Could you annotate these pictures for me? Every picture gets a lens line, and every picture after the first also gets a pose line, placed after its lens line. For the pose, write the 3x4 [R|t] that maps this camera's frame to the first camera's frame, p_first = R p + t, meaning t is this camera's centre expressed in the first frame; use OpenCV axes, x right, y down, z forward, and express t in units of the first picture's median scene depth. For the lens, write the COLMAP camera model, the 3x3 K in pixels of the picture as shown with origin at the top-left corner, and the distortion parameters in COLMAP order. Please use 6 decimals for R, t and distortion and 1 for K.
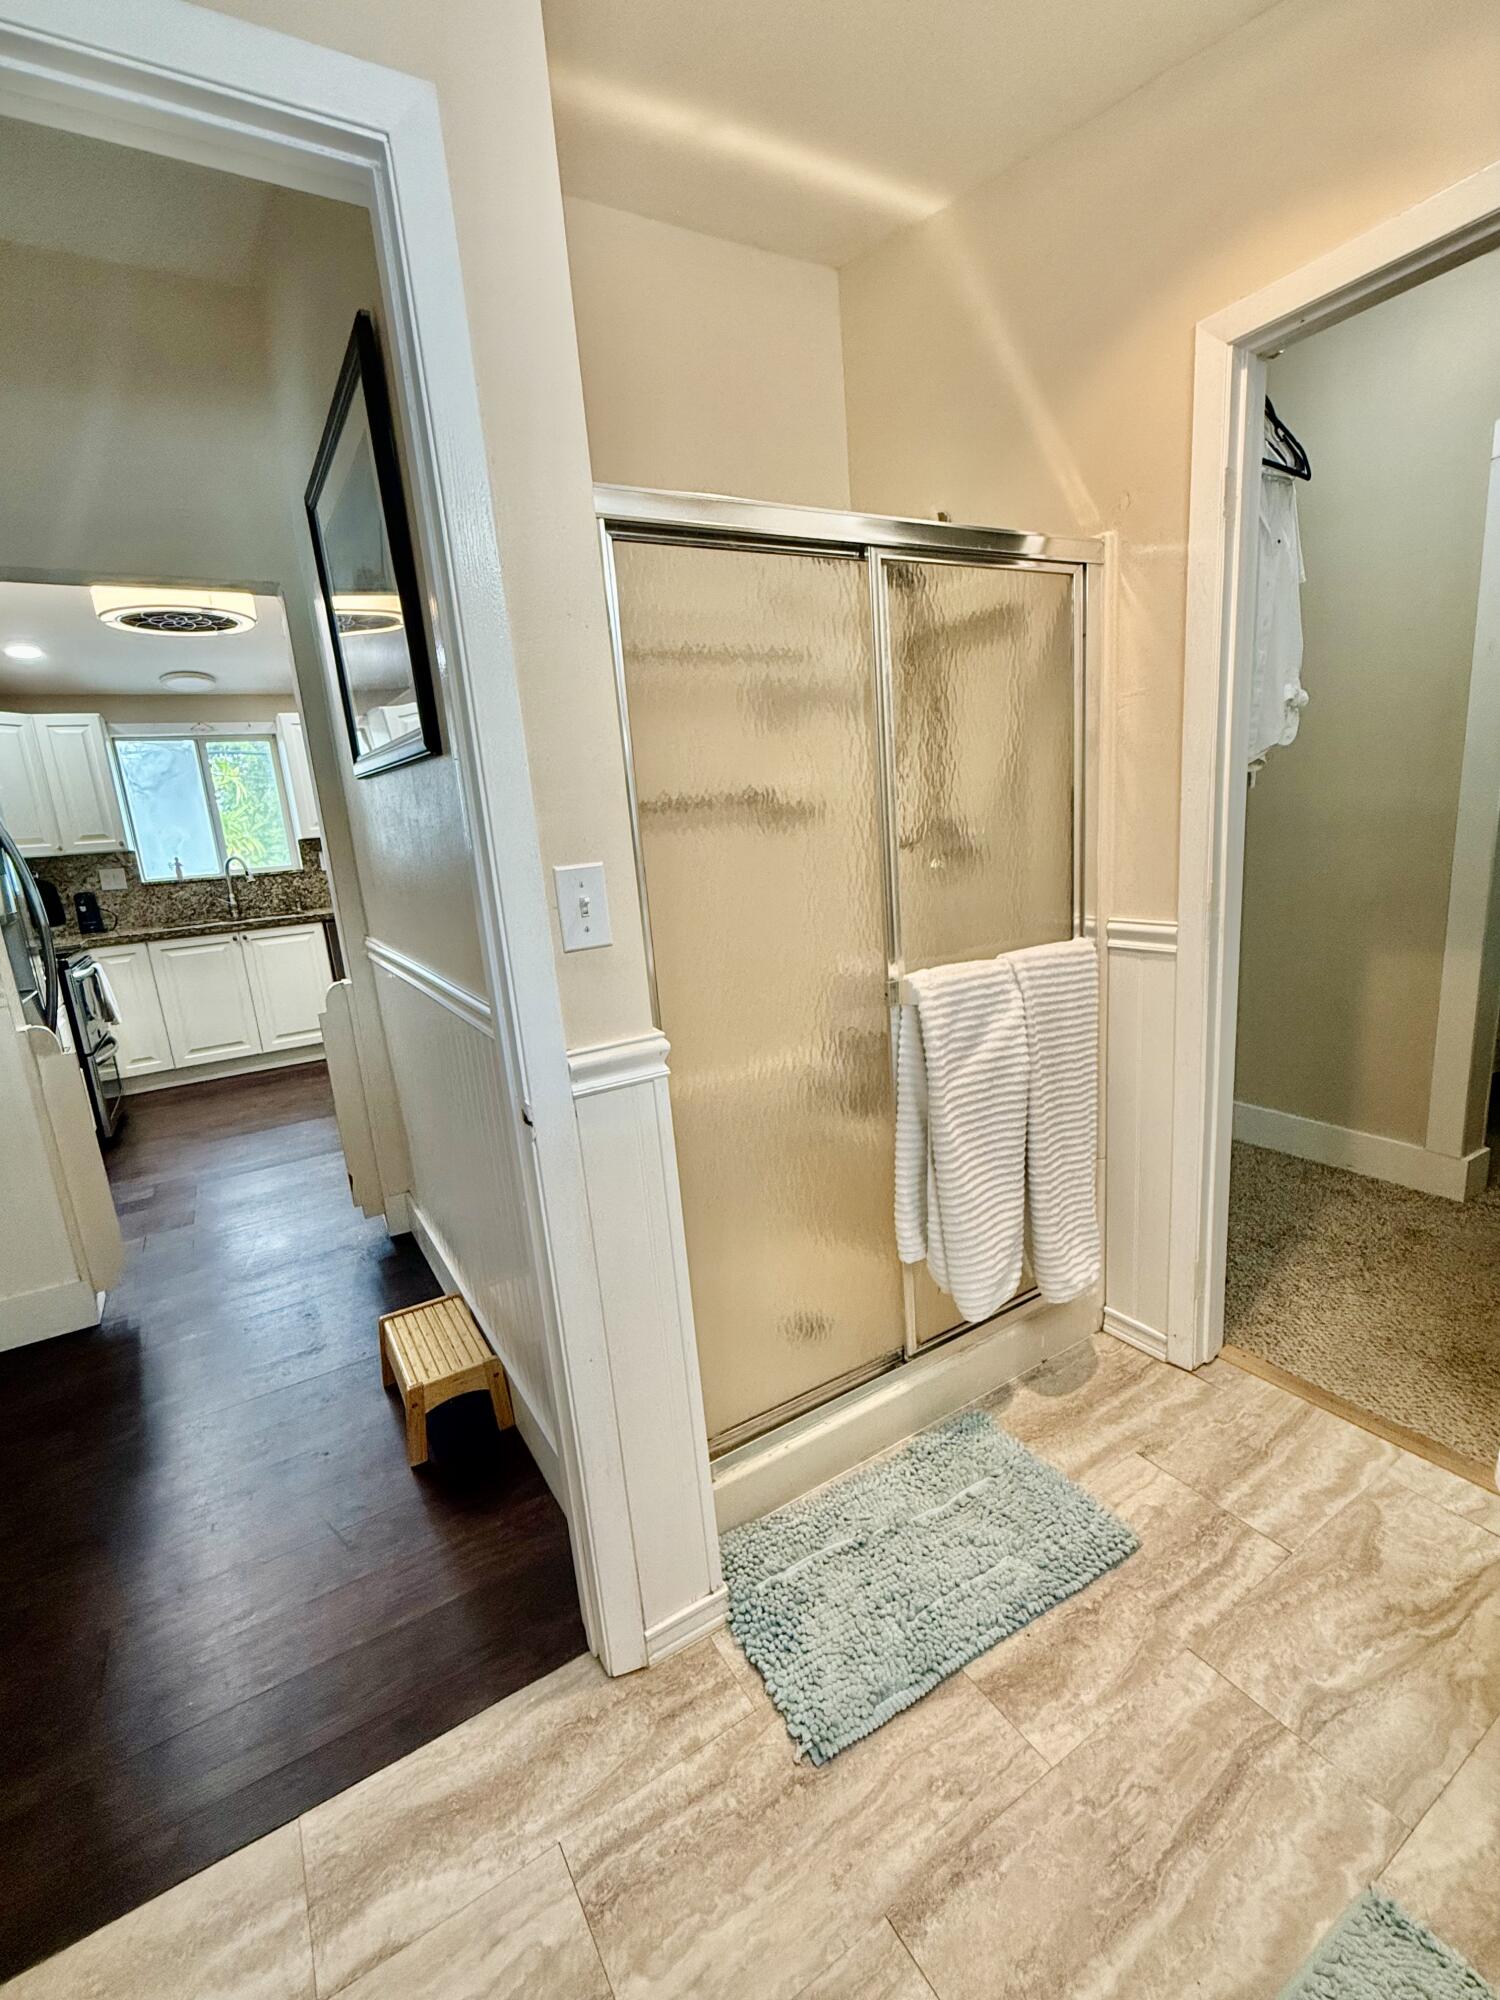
lens RADIAL K [[870.5, 0, 745.8], [0, 870.5, 1003.7], [0, 0, 1]] dist [0.002188, 0.000407]
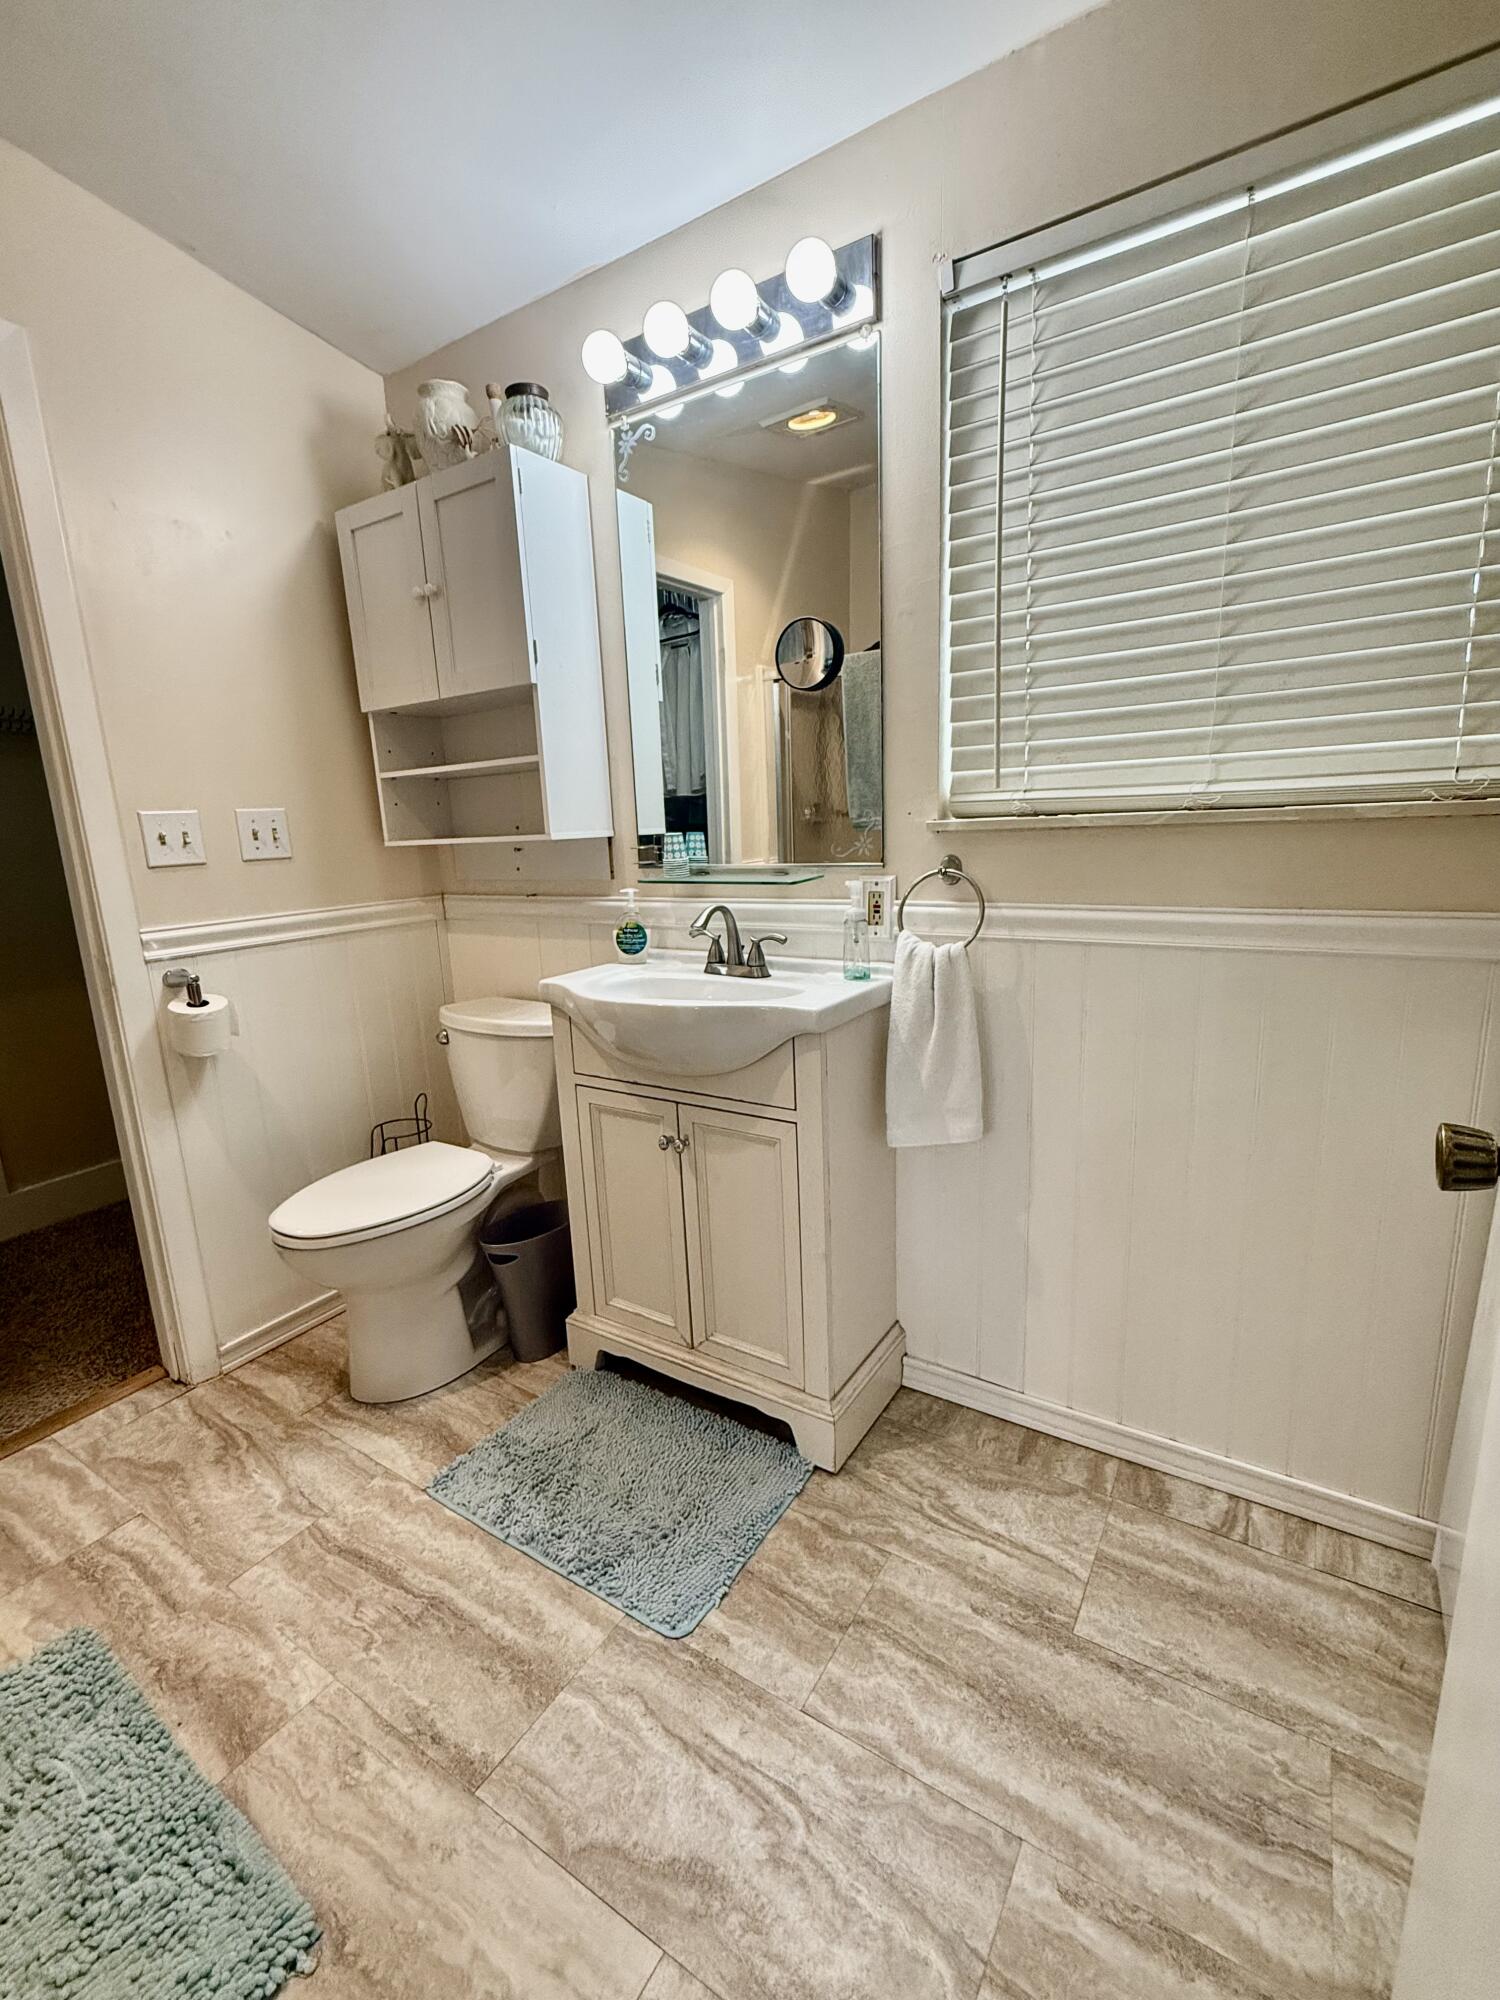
lens RADIAL K [[870.5, 0, 750.3], [0, 870.5, 1004.2], [0, 0, 1]] dist [0.002188, 0.000407]
pose [[-0.425933, -0.091230, 0.900144, -0.728754], [0.270672, 0.936489, 0.222991, 0.023780], [-0.863318, 0.338623, -0.374188, 0.694837]]
